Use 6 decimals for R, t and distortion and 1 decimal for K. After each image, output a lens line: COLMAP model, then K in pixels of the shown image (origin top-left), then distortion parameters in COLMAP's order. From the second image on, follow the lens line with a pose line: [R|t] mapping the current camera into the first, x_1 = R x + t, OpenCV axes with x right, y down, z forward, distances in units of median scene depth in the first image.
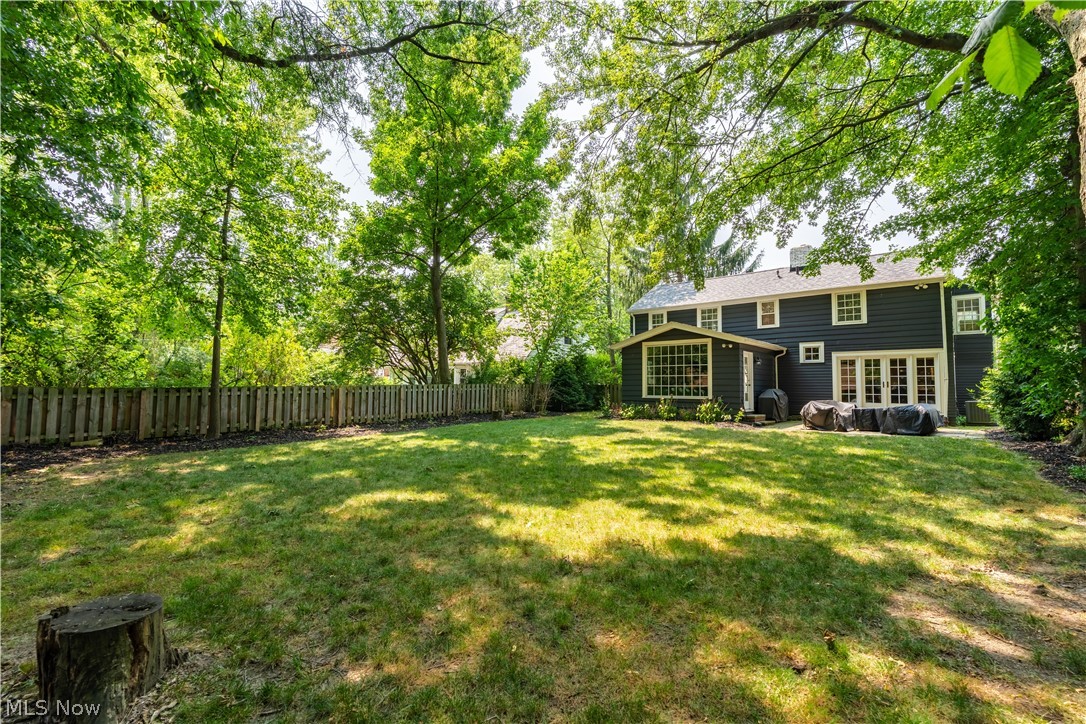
lens RADIAL K [[488.1, 0, 541.1], [0, 488.1, 361.1], [0, 0, 1]] dist [0.001225, 0.000099]
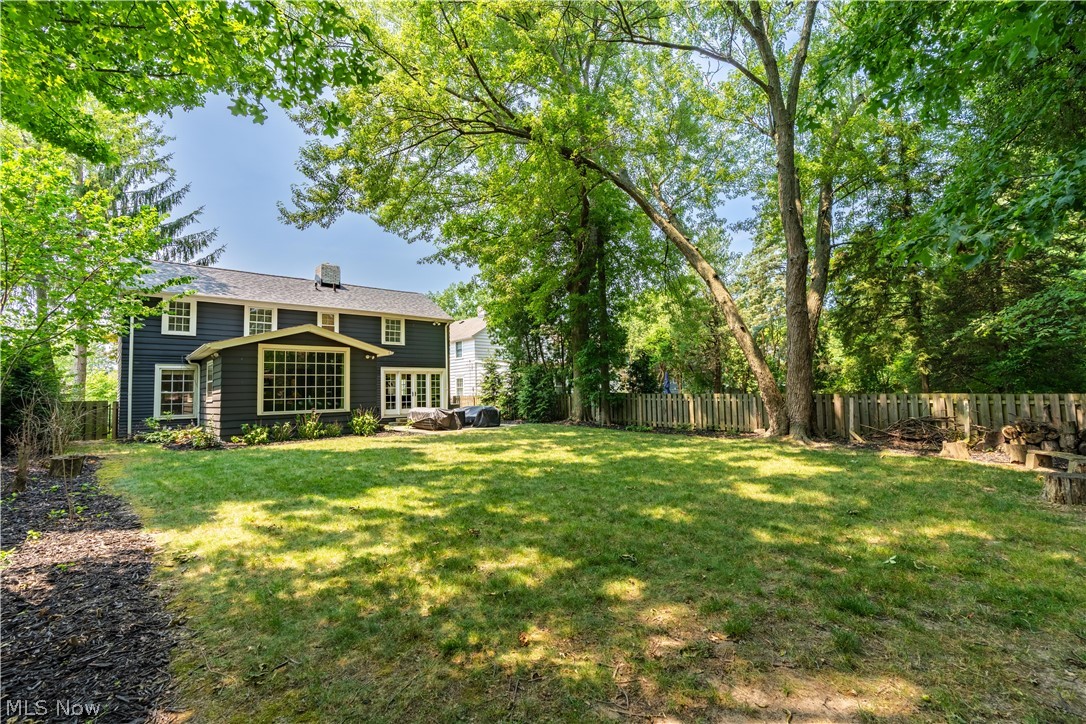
lens RADIAL K [[488.1, 0, 540.9], [0, 488.1, 367.0], [0, 0, 1]] dist [0.001225, 0.000099]
pose [[0.088288, 0.043666, 0.995137, -0.544939], [-0.023533, 0.998851, -0.041741, 0.021911], [-0.995817, -0.019734, 0.089214, 0.527455]]
